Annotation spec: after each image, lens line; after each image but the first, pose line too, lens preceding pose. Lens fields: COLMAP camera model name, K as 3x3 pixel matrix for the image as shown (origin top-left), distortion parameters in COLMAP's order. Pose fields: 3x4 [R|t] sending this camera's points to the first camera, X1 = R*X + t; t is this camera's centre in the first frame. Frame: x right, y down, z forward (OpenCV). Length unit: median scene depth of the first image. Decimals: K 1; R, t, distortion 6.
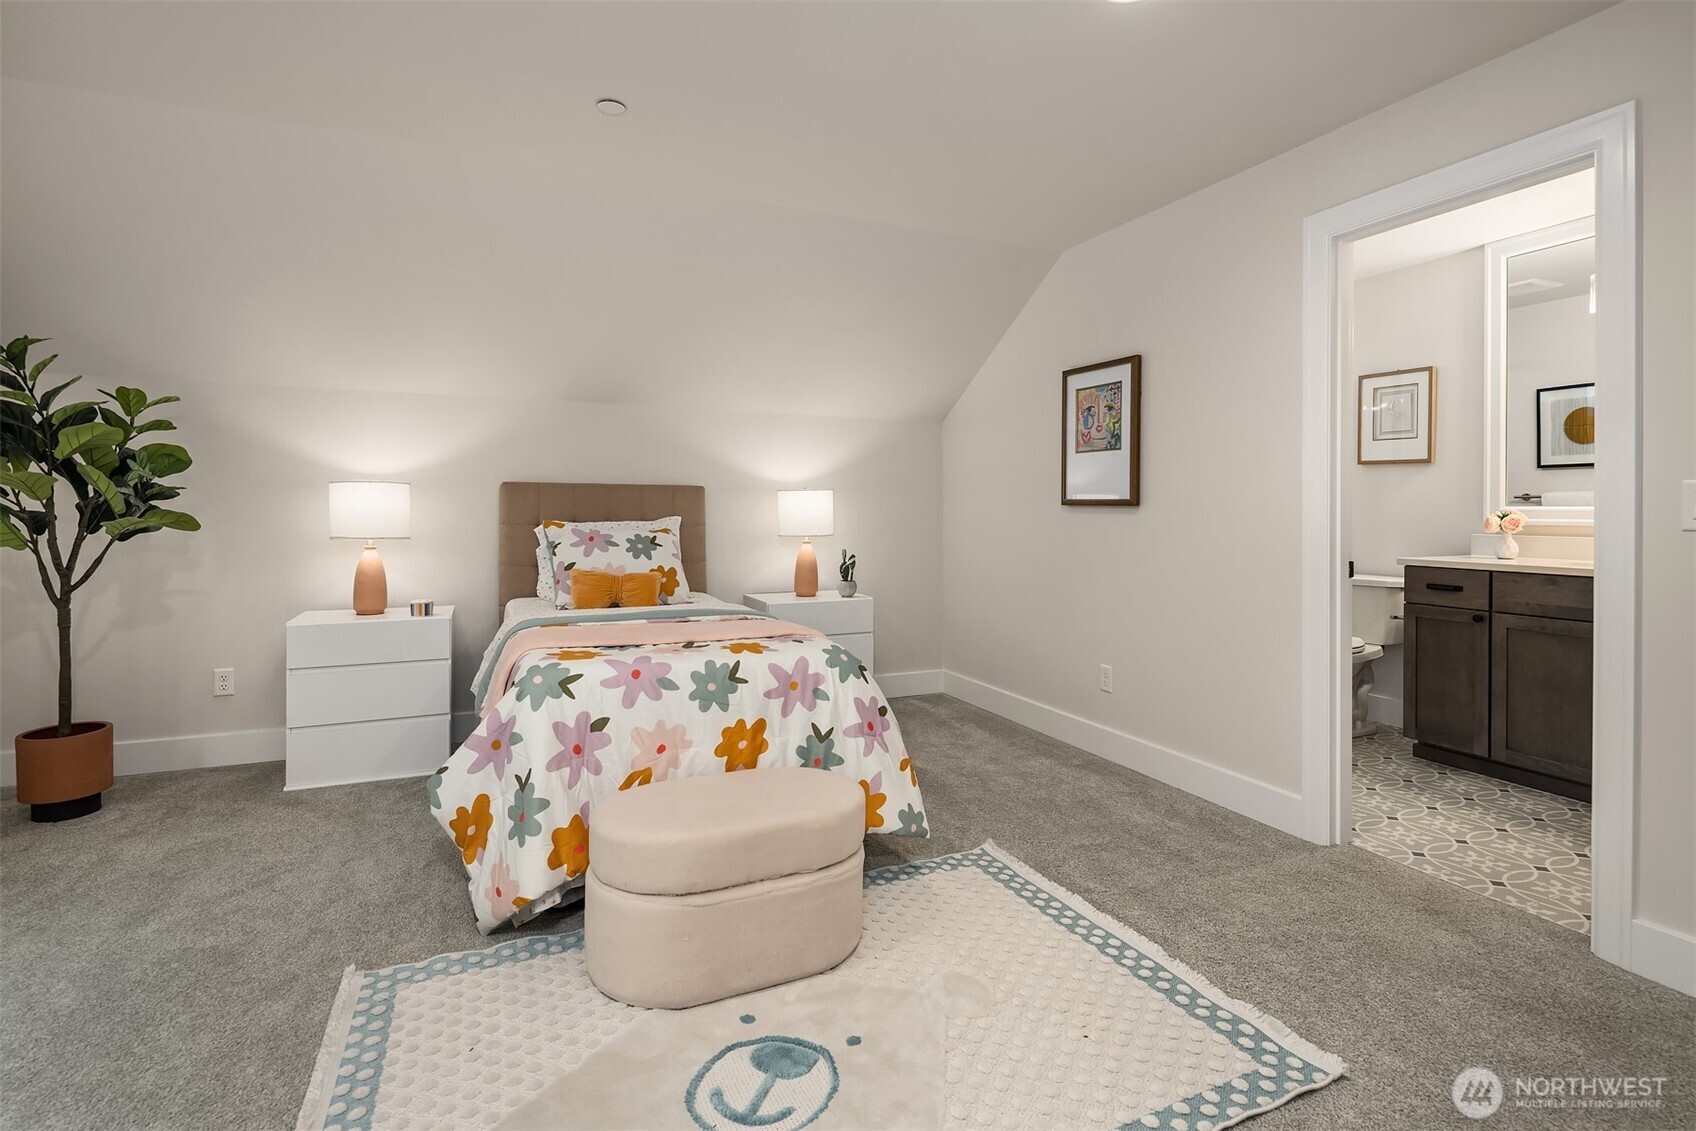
lens RADIAL K [[807.9, 0, 849.2], [0, 807.9, 505.8], [0, 0, 1]] dist [0.000948, -0.000480]
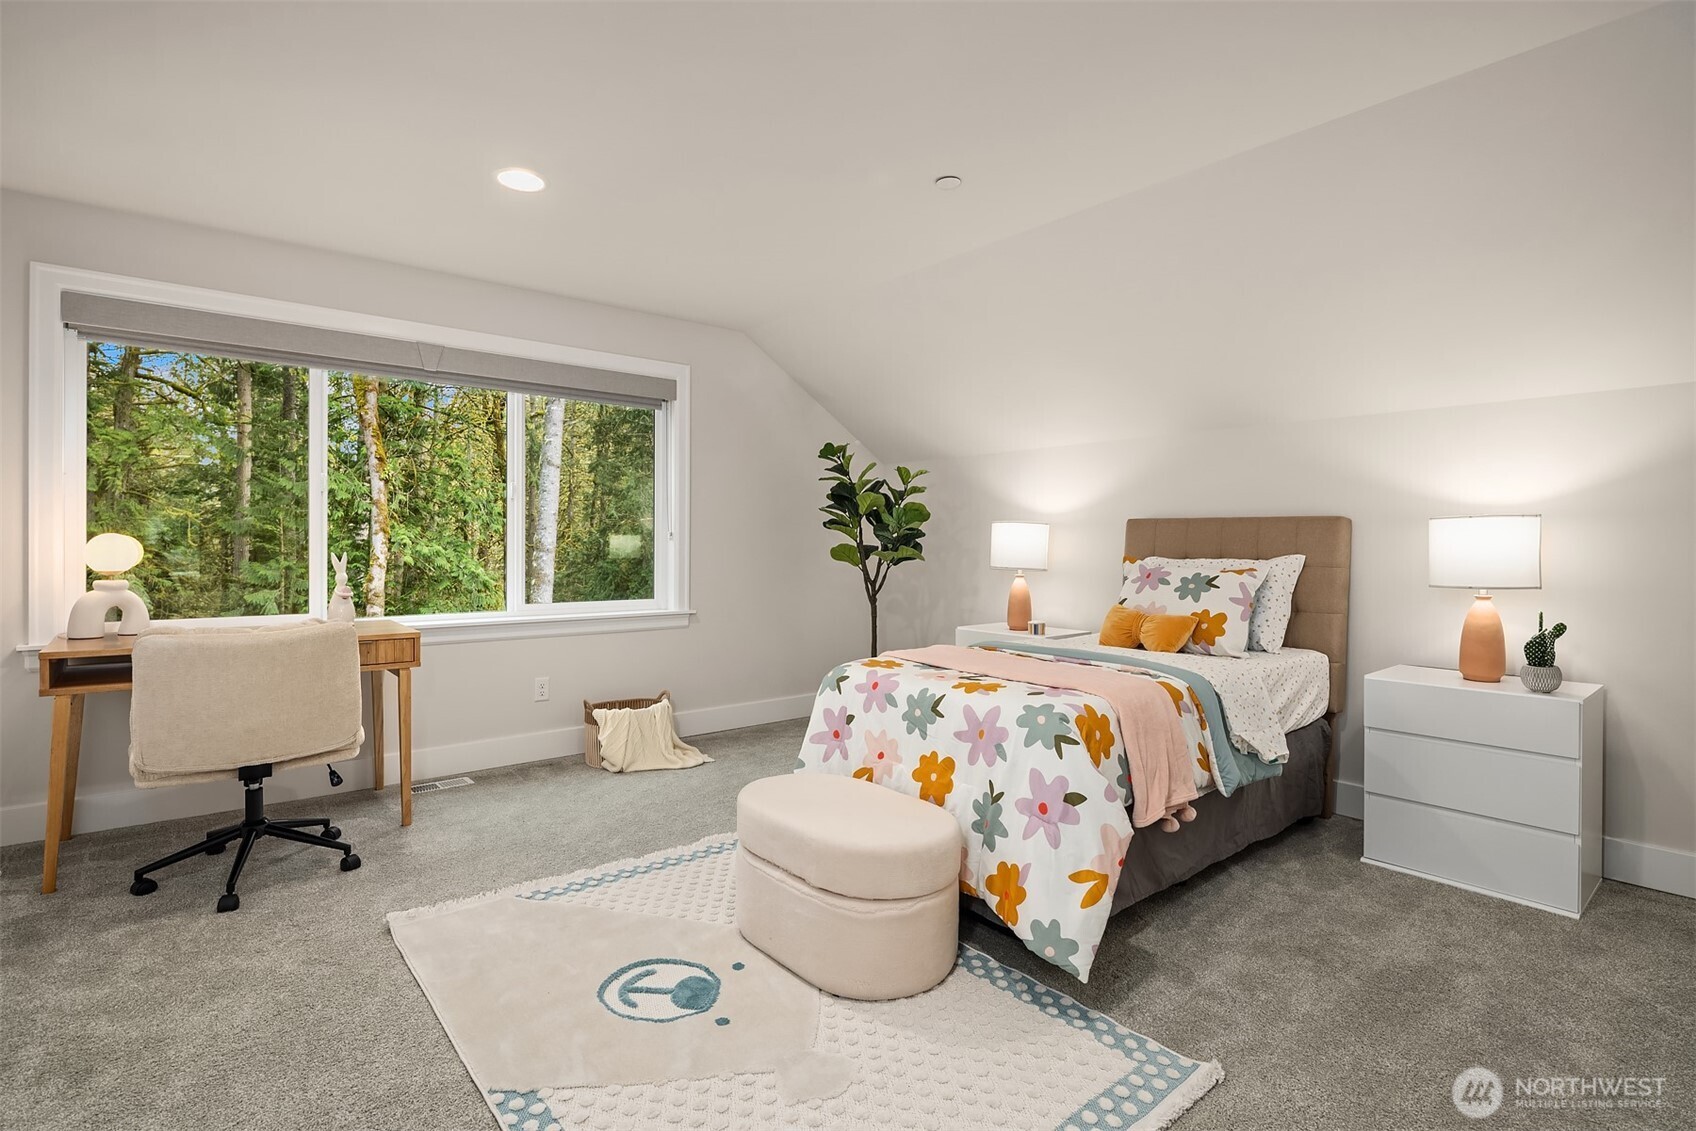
lens RADIAL K [[805.5, 0, 848.2], [0, 805.5, 545.6], [0, 0, 1]] dist [0.014811, -0.007875]
pose [[0.266580, -0.000516, -0.963813, 0.787891], [0.001845, 0.999998, -0.000025, 0.006370], [0.963811, -0.001771, 0.266581, 0.611106]]
